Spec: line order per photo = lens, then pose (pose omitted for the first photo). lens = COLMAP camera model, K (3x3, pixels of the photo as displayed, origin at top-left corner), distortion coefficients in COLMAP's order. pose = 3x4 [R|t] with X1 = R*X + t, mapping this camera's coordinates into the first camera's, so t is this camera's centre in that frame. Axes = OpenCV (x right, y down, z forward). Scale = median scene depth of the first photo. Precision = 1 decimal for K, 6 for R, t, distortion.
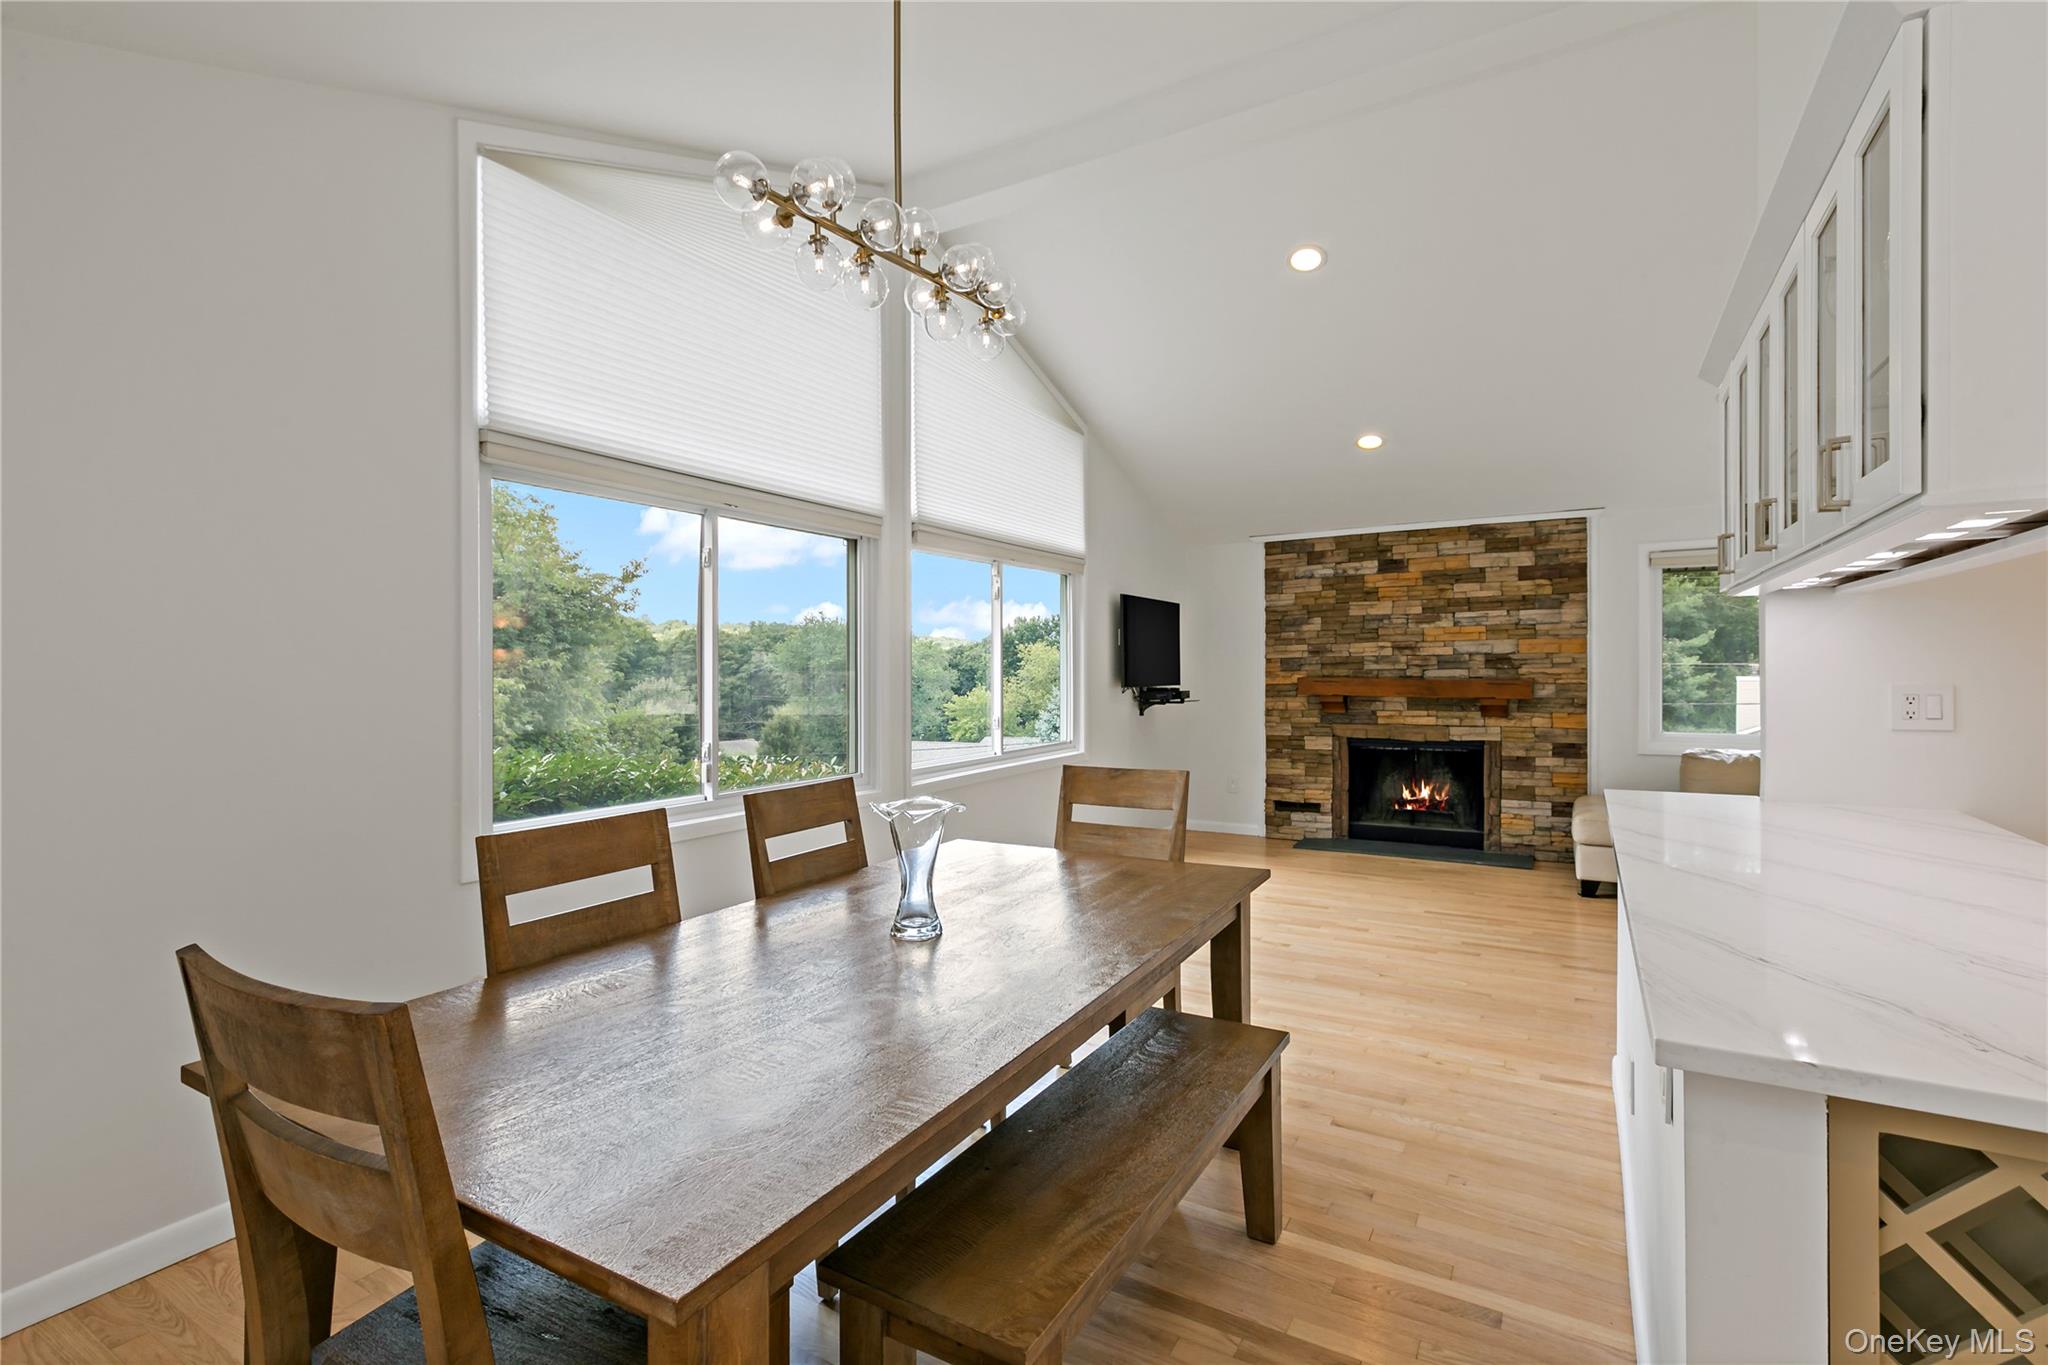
lens RADIAL K [[931.9, 0, 1029.4], [0, 931.9, 656.9], [0, 0, 1]] dist [0.004888, -0.001930]
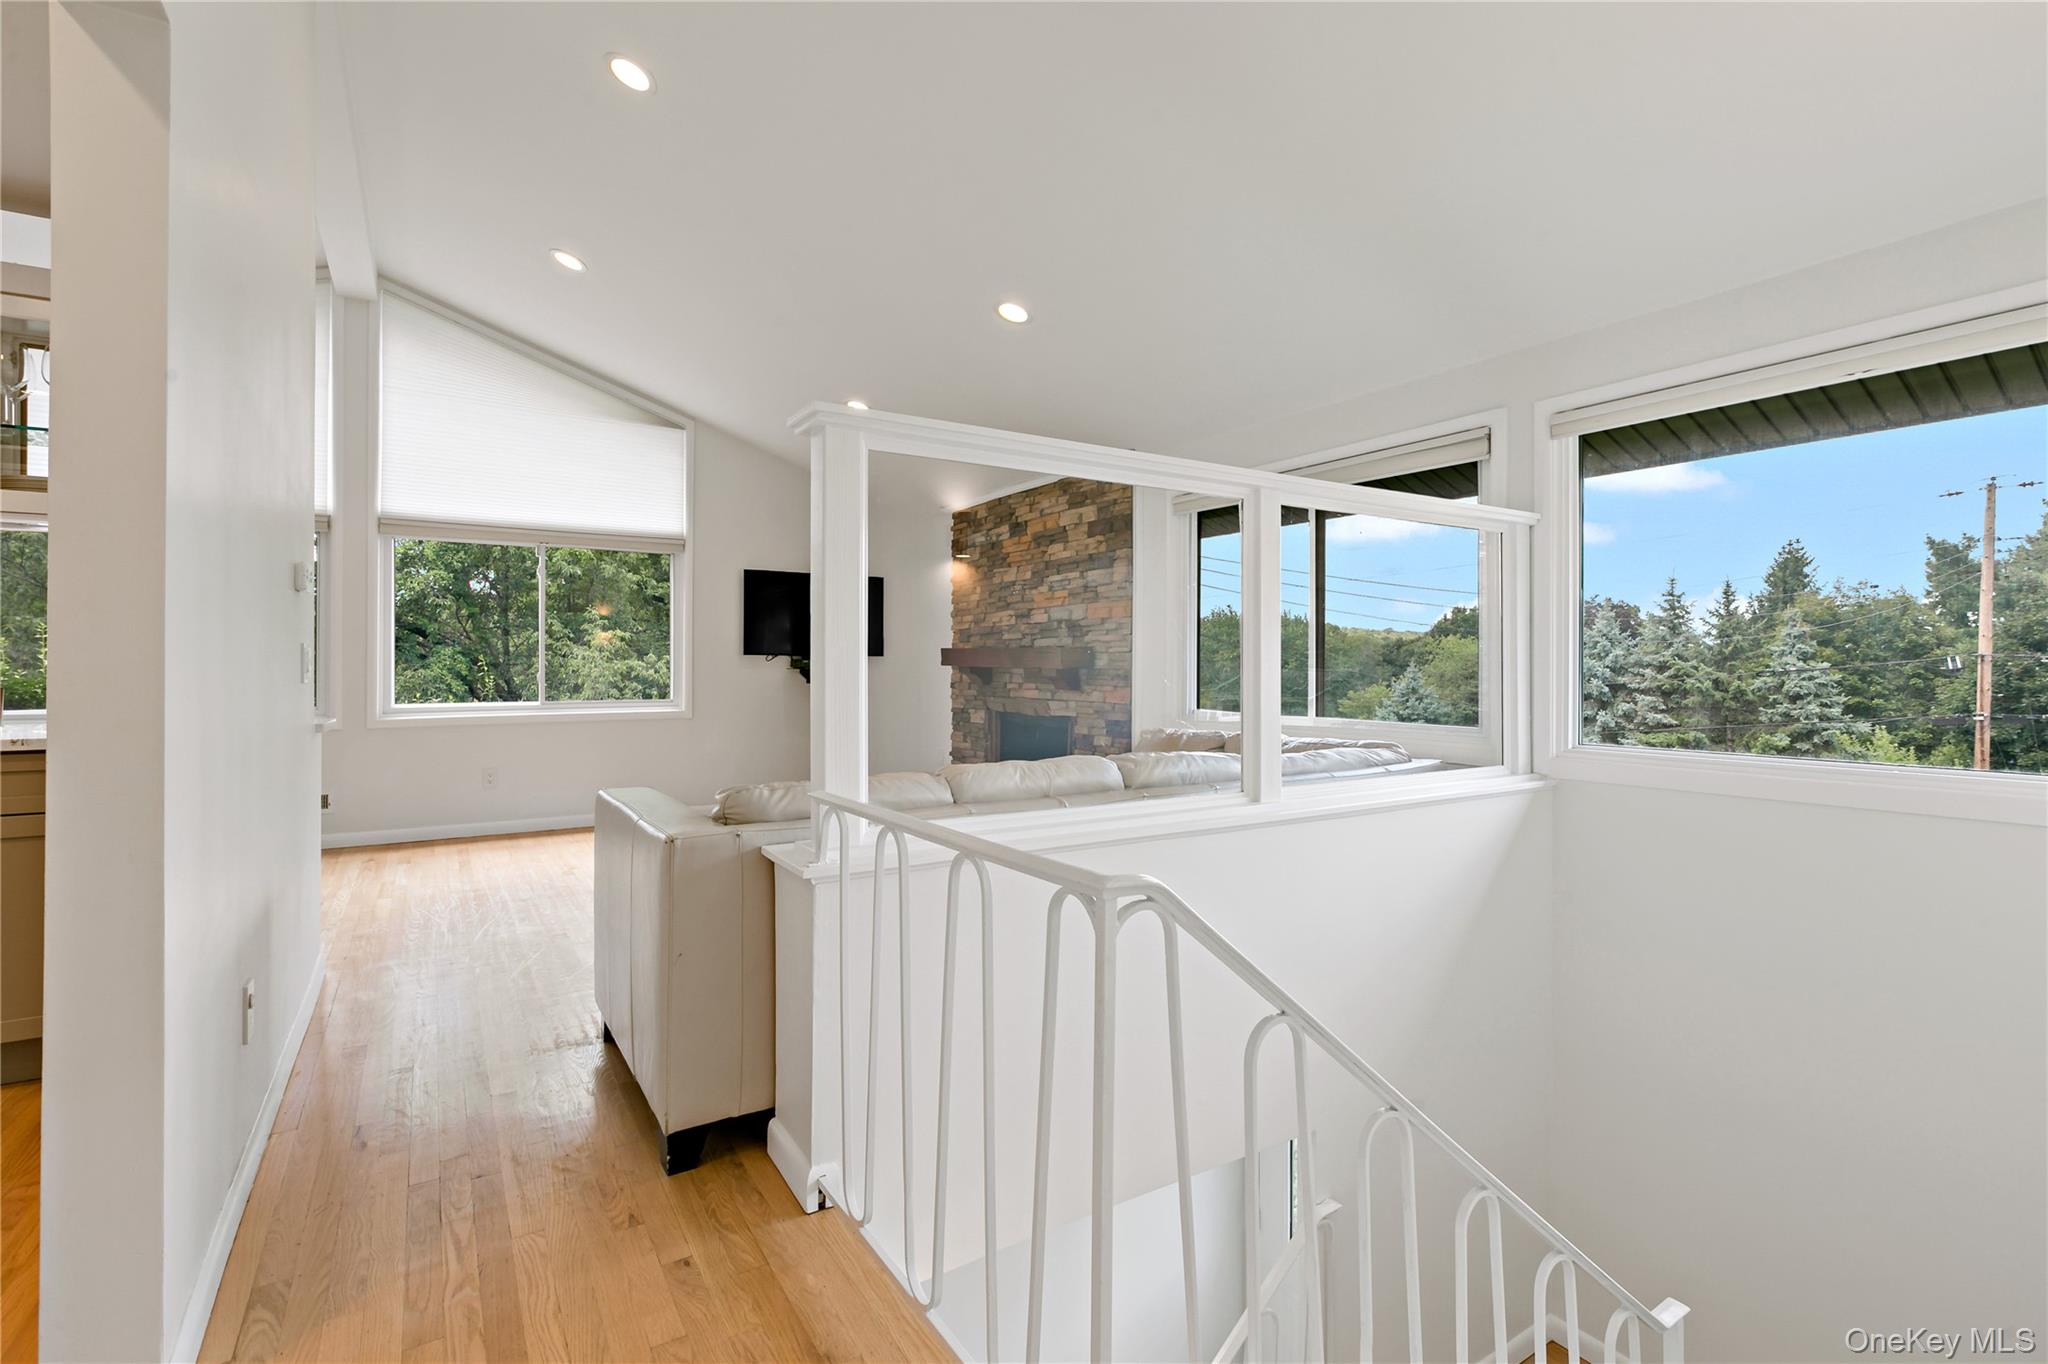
lens RADIAL K [[931.9, 0, 1003.6], [0, 931.9, 664.9], [0, 0, 1]] dist [0.004888, -0.001930]
pose [[0.883910, 0.010350, -0.467543, 0.841892], [-0.003228, 0.999866, 0.016032, 0.024905], [0.467647, -0.012661, 0.883825, 0.165543]]
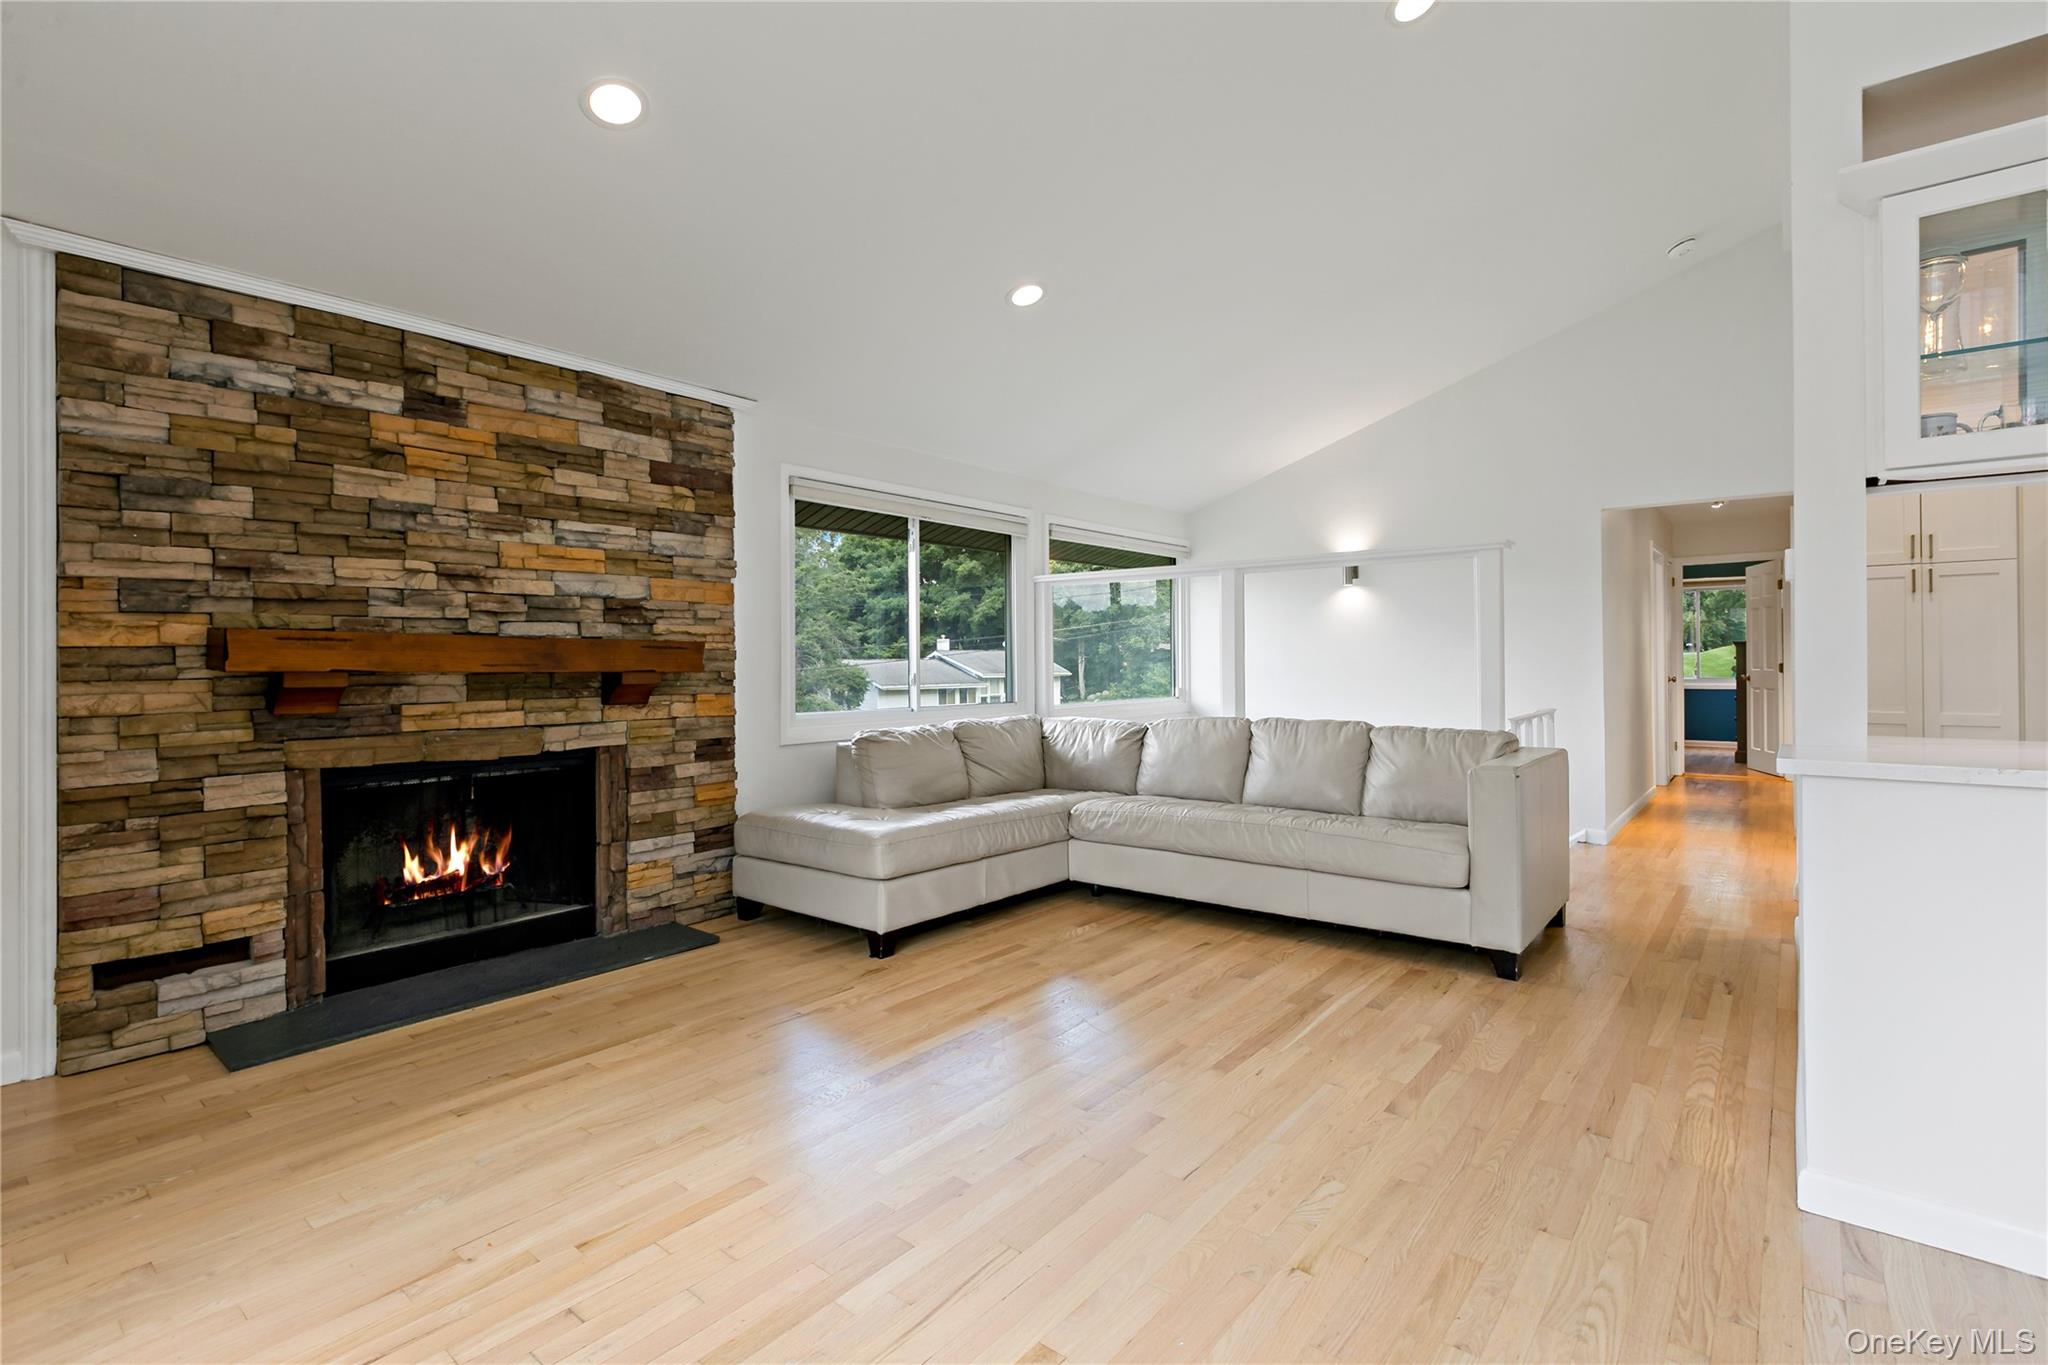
lens RADIAL K [[931.9, 0, 1018.3], [0, 931.9, 665.1], [0, 0, 1]] dist [0.004888, -0.001930]
pose [[0.163481, 0.004469, 0.986536, -0.044078], [-0.007444, 0.999967, -0.003297, 0.038021], [-0.986518, -0.006805, 0.163509, 0.635766]]
